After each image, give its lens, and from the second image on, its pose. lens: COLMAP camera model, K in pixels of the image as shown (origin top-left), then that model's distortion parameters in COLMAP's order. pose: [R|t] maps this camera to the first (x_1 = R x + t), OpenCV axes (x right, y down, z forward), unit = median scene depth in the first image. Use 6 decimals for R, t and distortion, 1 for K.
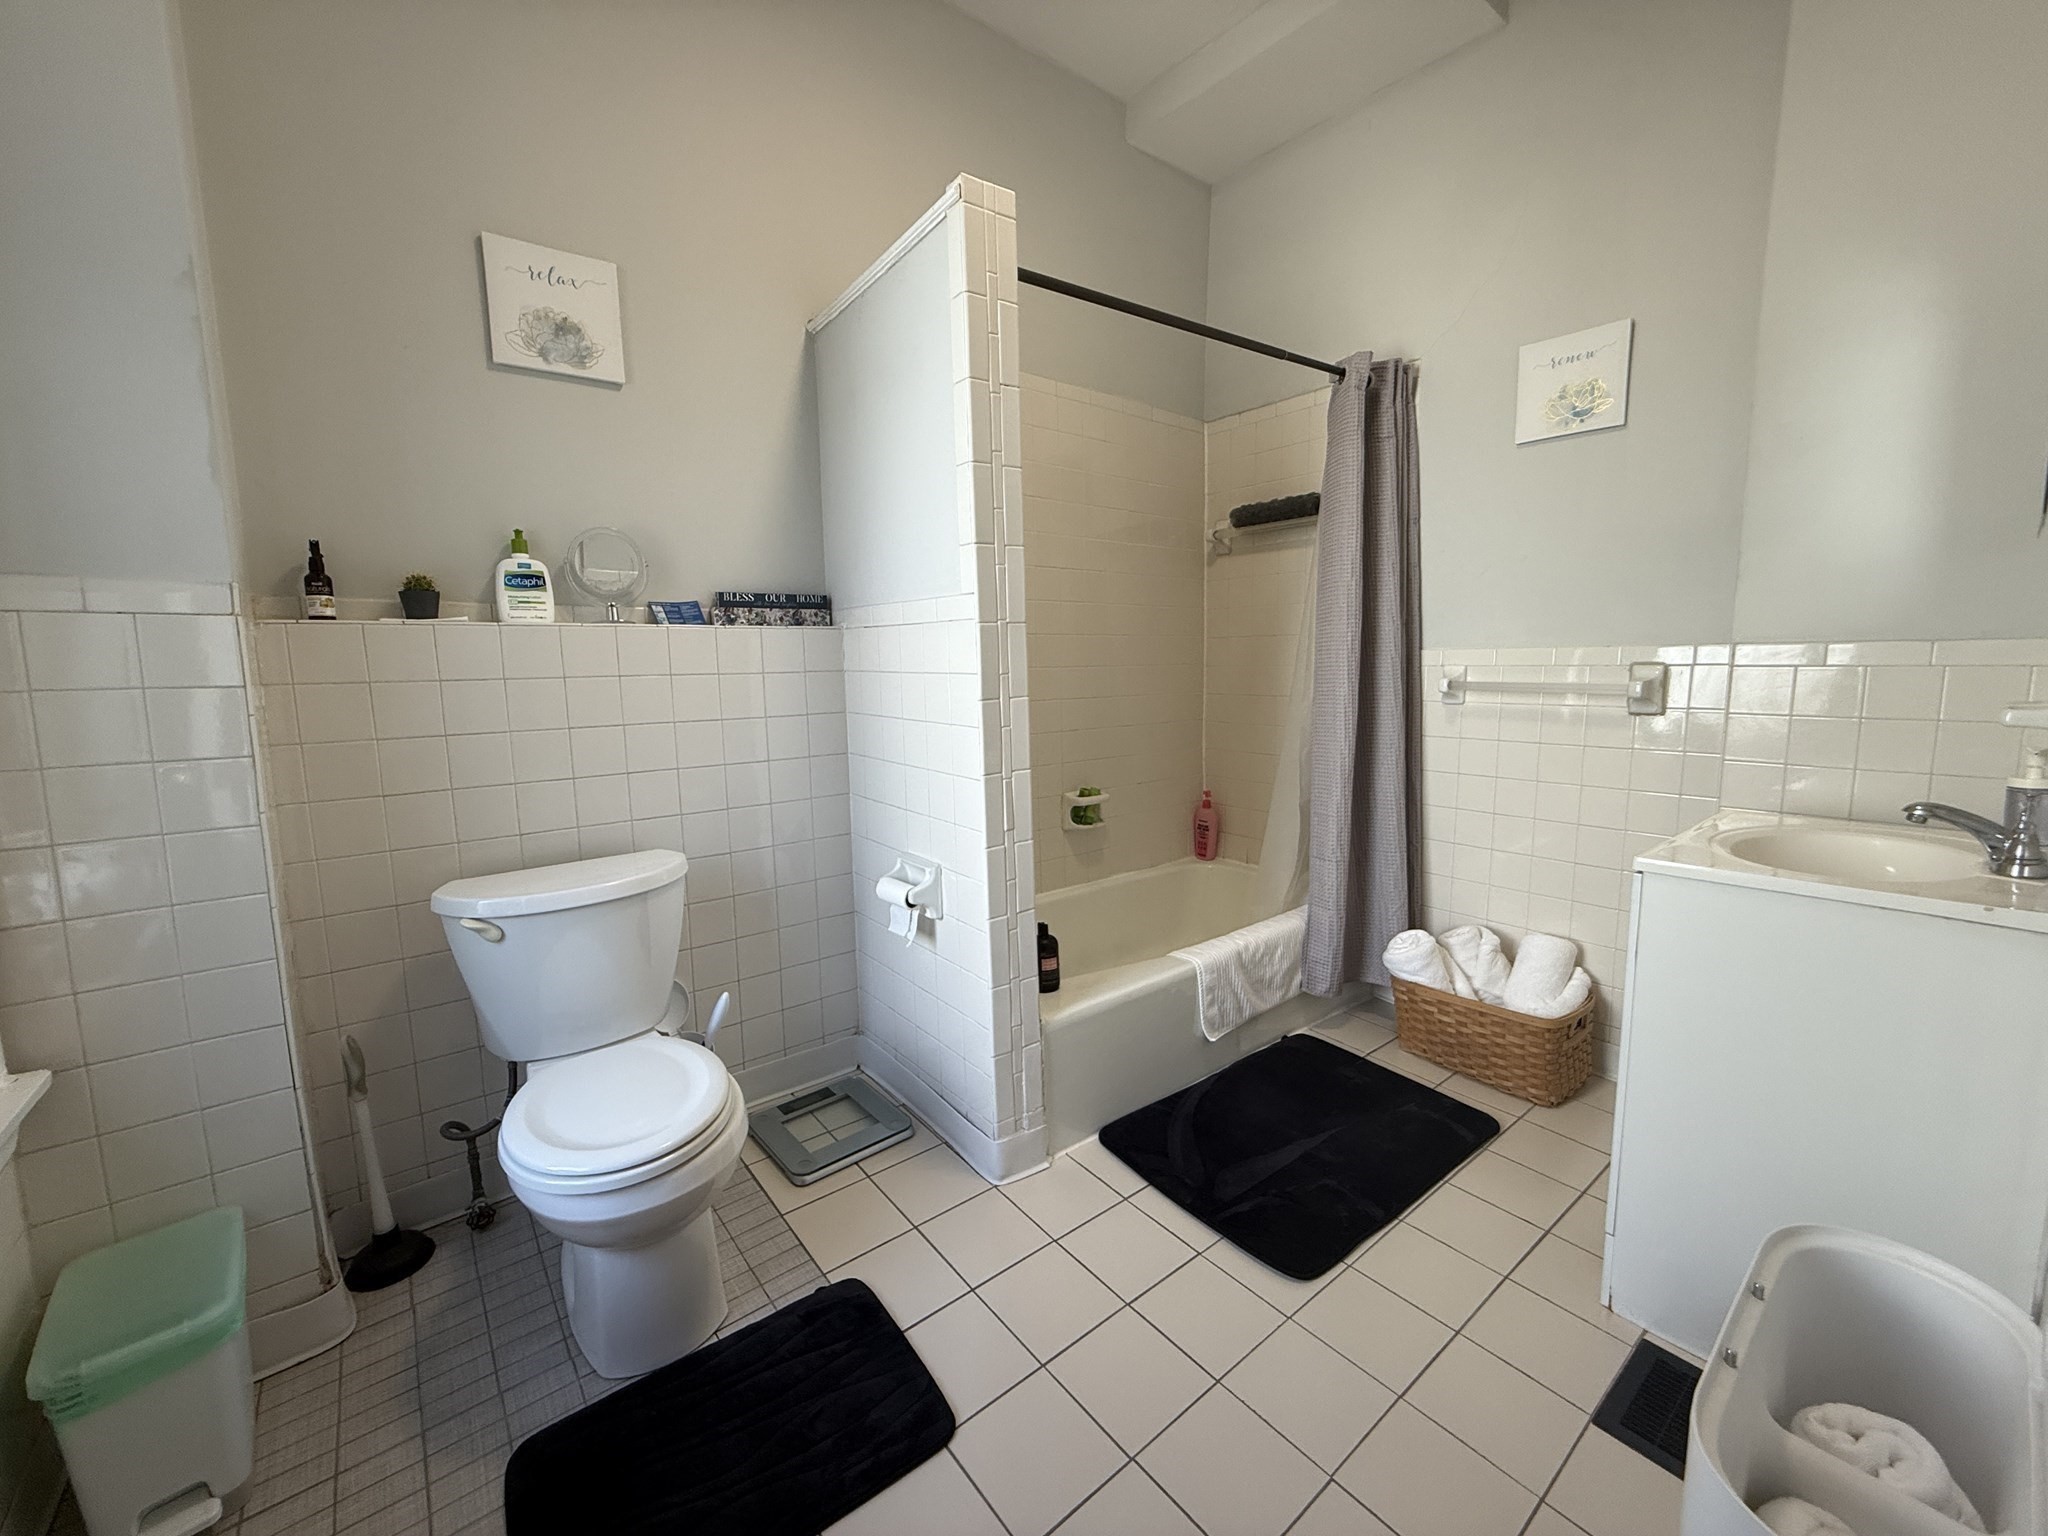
lens RADIAL K [[819.6, 0, 1018.3], [0, 819.6, 763.8], [0, 0, 1]] dist [0.000649, 0.000031]
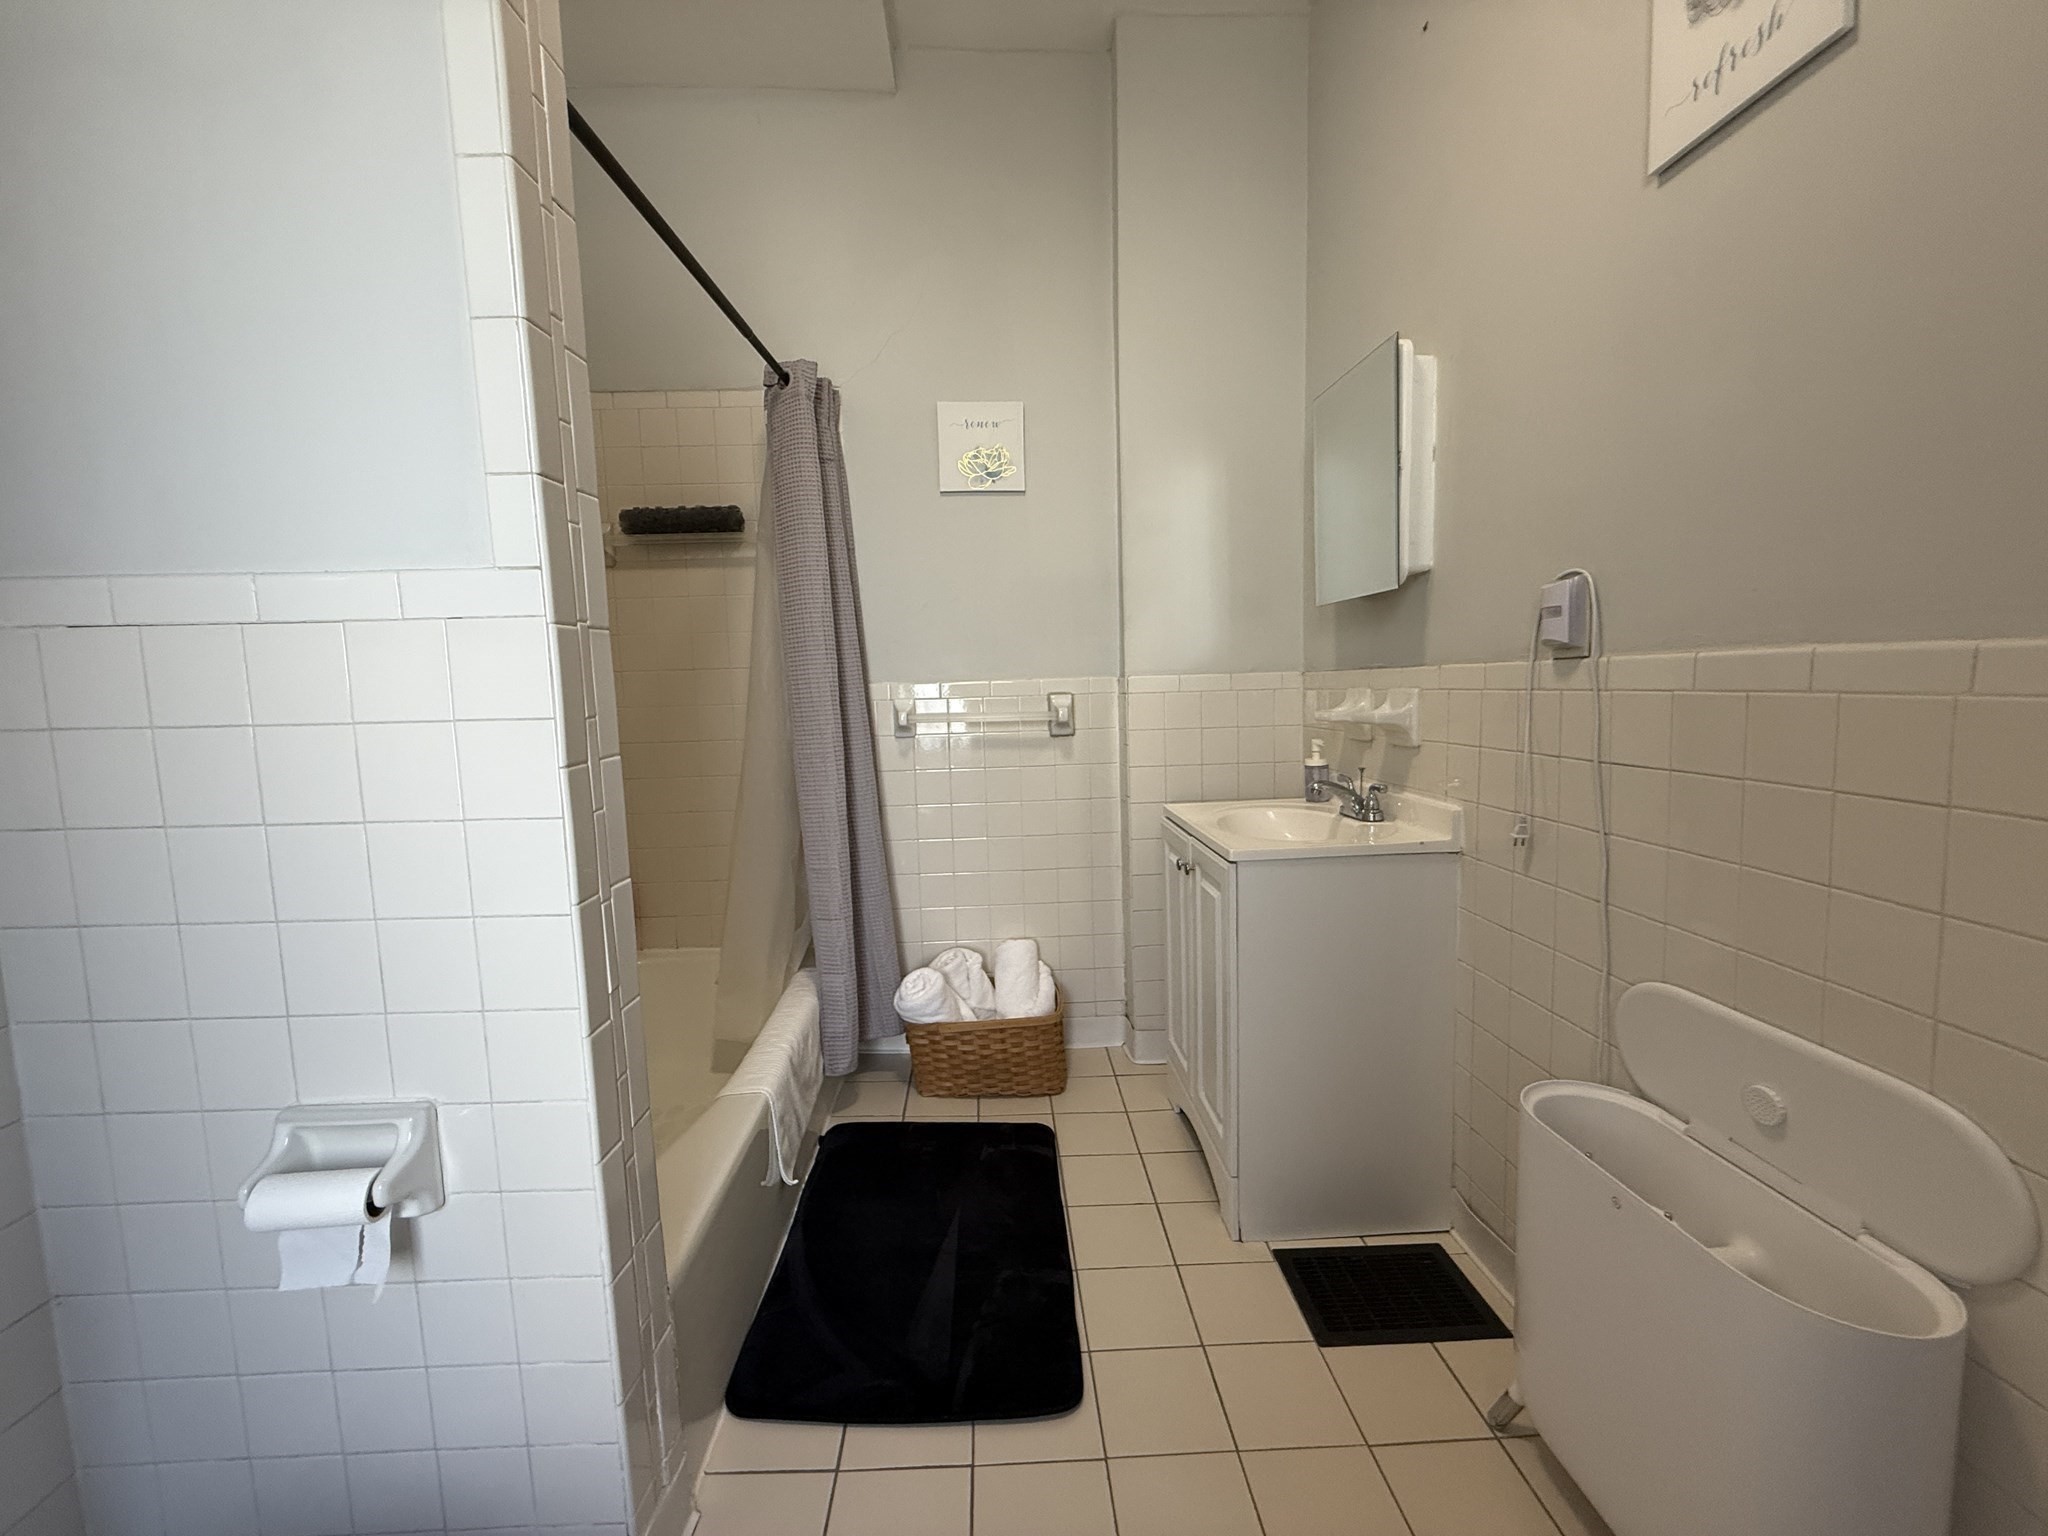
lens RADIAL K [[819.6, 0, 1018.3], [0, 819.6, 763.8], [0, 0, 1]] dist [0.000649, 0.000031]
pose [[0.587240, -0.079392, 0.805510, -0.232758], [0.124033, 0.992251, 0.007374, -0.035297], [-0.799853, 0.095580, 0.592536, 0.337567]]
